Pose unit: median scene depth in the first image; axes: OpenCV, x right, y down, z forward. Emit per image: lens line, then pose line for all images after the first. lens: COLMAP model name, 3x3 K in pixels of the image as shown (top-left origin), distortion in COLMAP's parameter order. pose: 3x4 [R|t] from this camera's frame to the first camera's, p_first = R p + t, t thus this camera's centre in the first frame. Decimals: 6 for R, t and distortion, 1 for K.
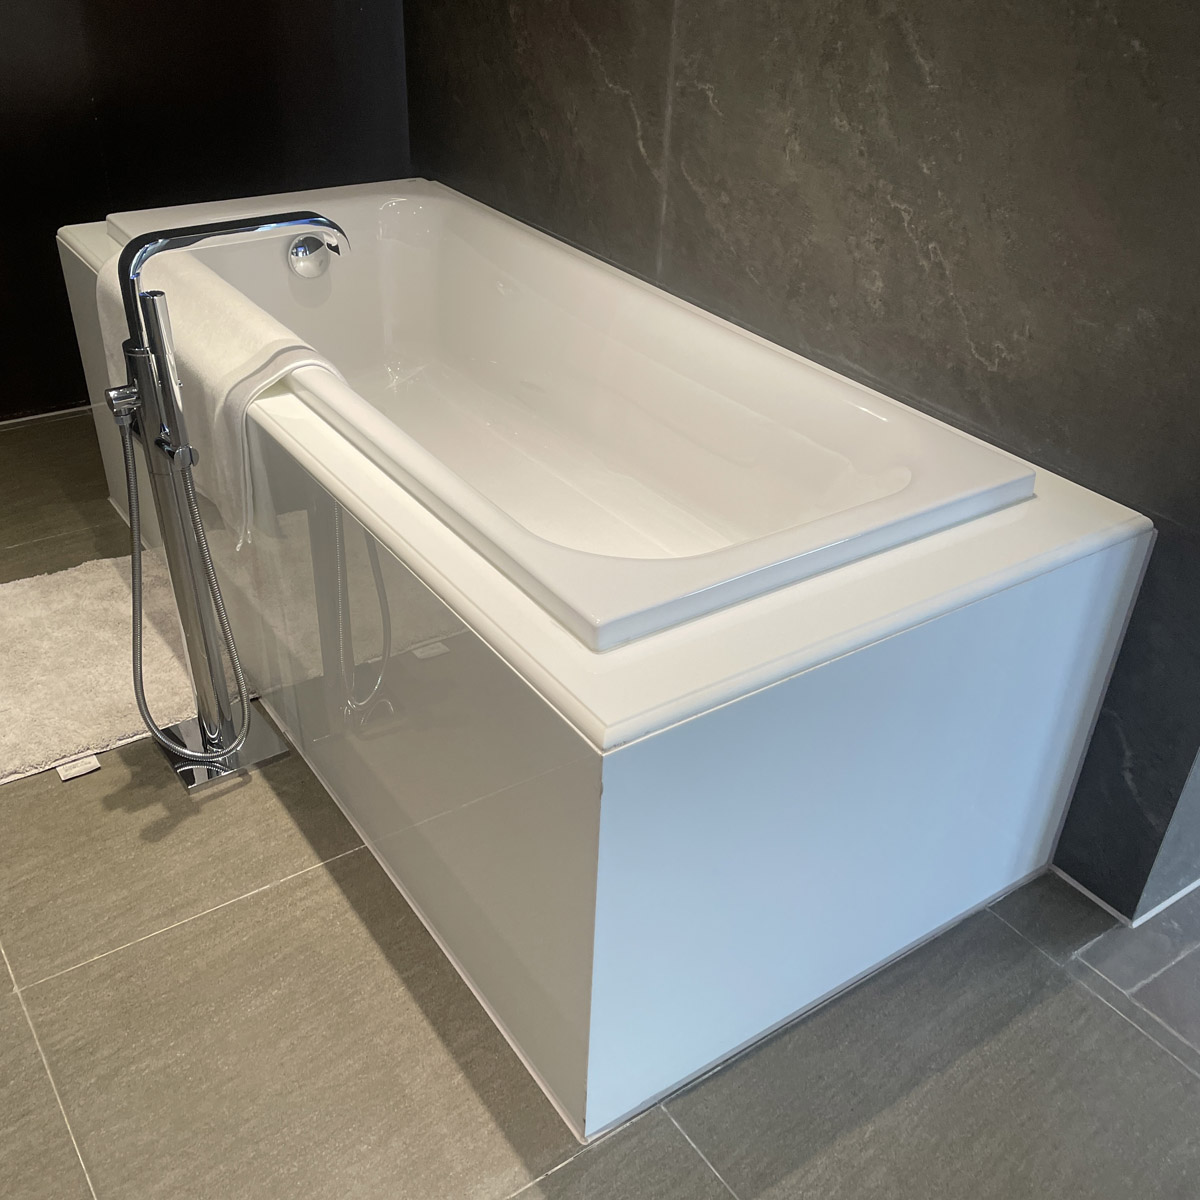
lens RADIAL K [[1196.3, 0, 597.5], [0, 1196.3, 625.4], [0, 0, 1]] dist [0.075763, -0.109449]
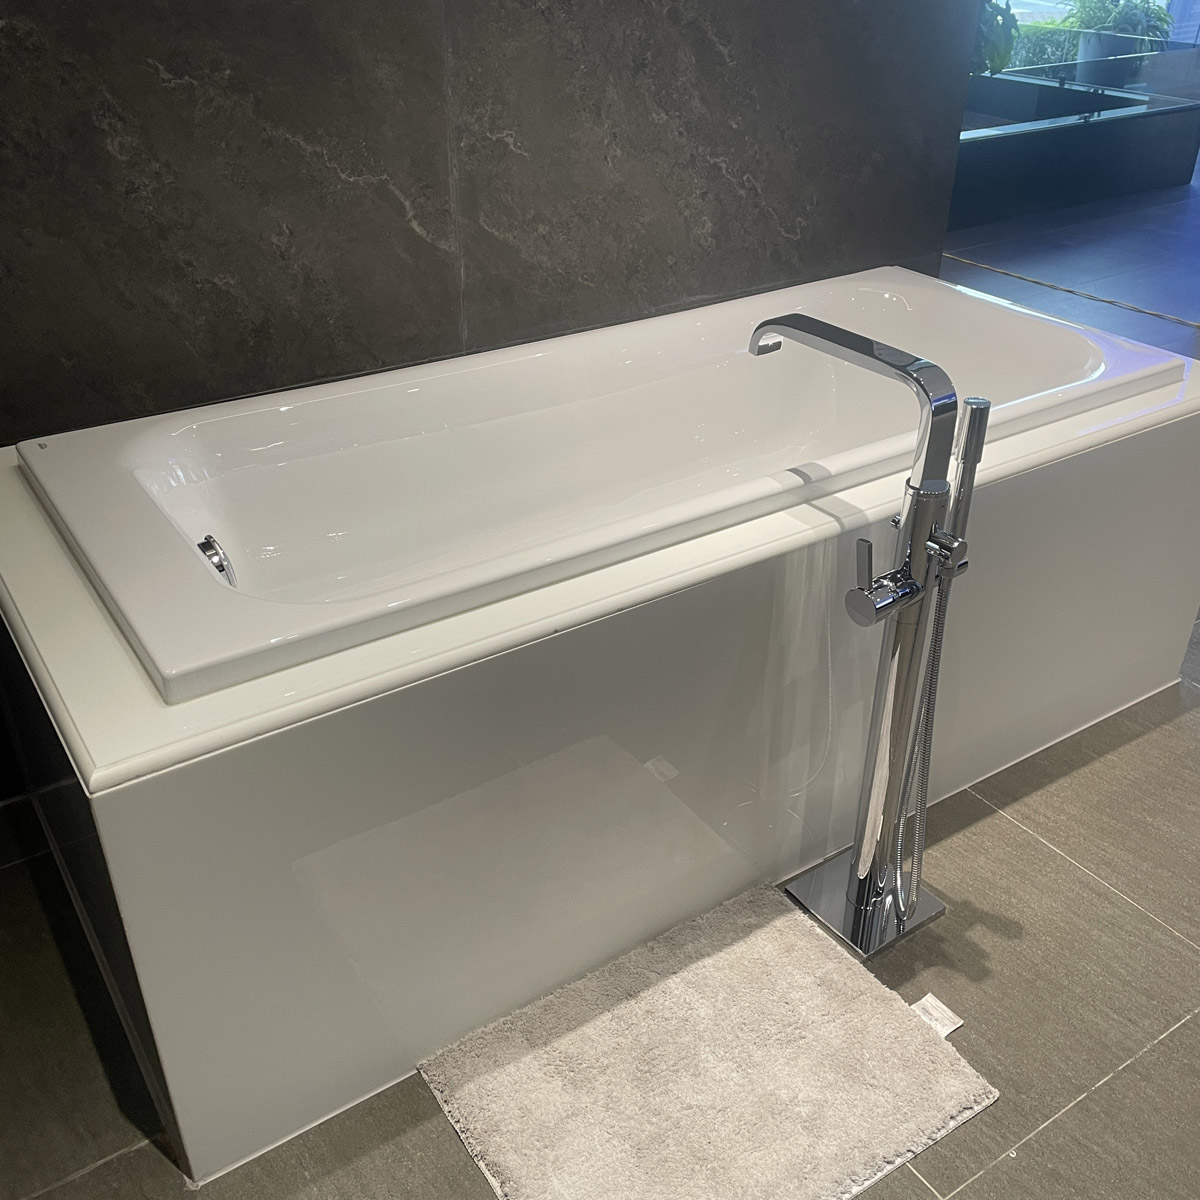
lens RADIAL K [[1196.3, 0, 597.5], [0, 1196.3, 625.4], [0, 0, 1]] dist [0.075763, -0.109449]
pose [[0.018977, -0.558451, 0.829321, -1.080282], [0.549120, 0.698992, 0.458124, -0.645649], [-0.835528, 0.446703, 0.319922, 0.891728]]
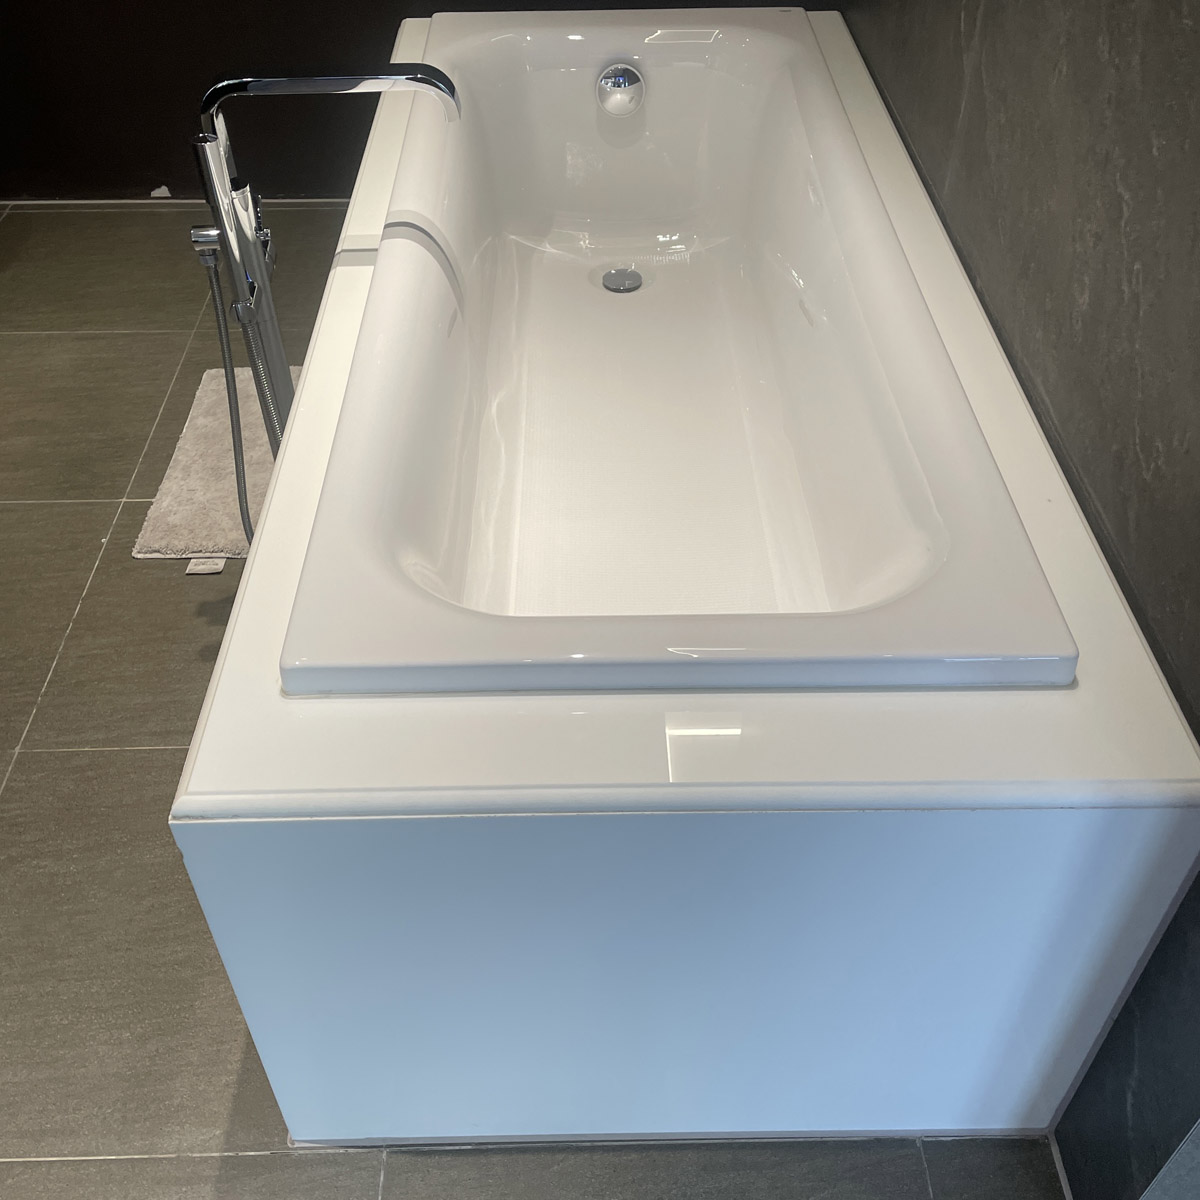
lens RADIAL K [[1196.3, 0, 597.5], [0, 1196.3, 625.4], [0, 0, 1]] dist [0.075763, -0.109449]
pose [[0.833150, 0.353285, -0.425500, 0.365942], [-0.276325, 0.932374, 0.233075, -0.195709], [0.479067, -0.076611, 0.874429, 0.254576]]
